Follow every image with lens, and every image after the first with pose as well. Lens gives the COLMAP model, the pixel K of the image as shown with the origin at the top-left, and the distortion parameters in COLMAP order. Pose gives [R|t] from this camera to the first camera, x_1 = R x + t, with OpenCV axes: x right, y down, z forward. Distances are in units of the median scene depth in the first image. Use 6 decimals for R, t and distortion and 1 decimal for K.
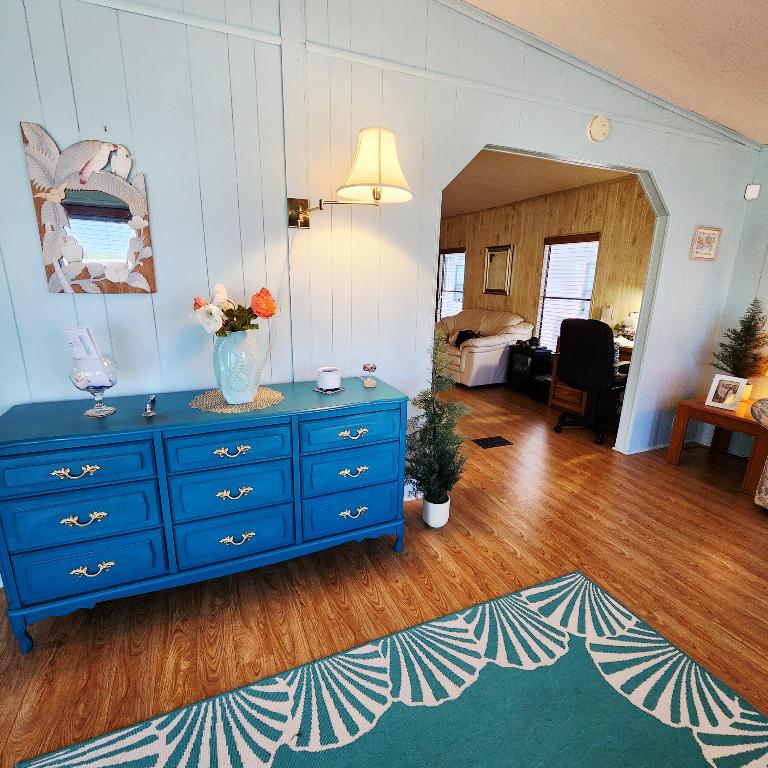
lens RADIAL K [[415.5, 0, 384.0], [0, 415.5, 384.0], [0, 0, 1]] dist [0.002160, -0.001261]
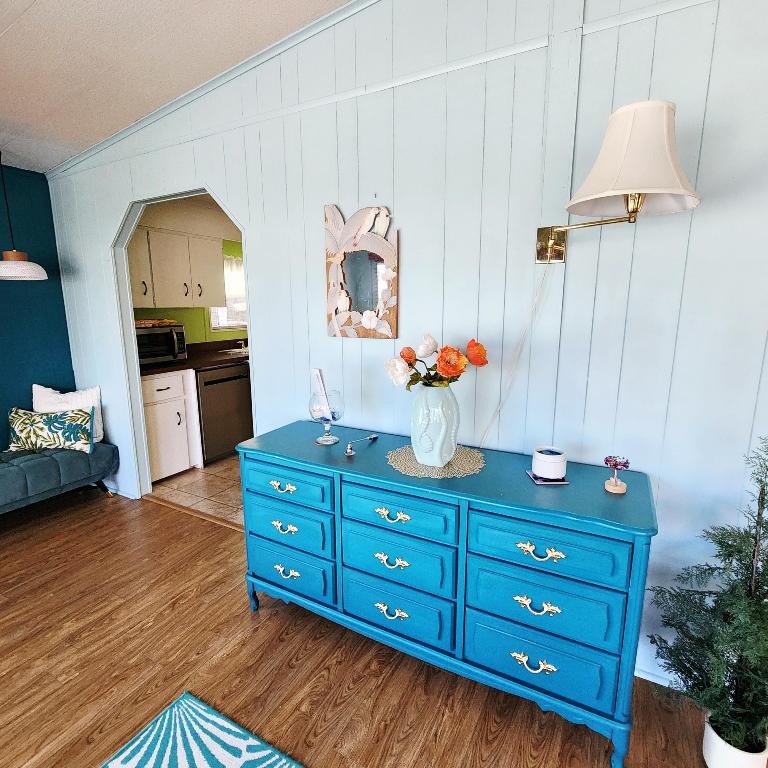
lens RADIAL K [[428.2, 0, 385.3], [0, 428.2, 386.5], [0, 0, 1]] dist [-0.000978, -0.000131]
pose [[0.619662, 0.128115, -0.774342, 0.316971], [-0.187234, 0.982233, 0.012678, -0.124885], [0.762209, 0.137127, 0.632641, 0.357500]]
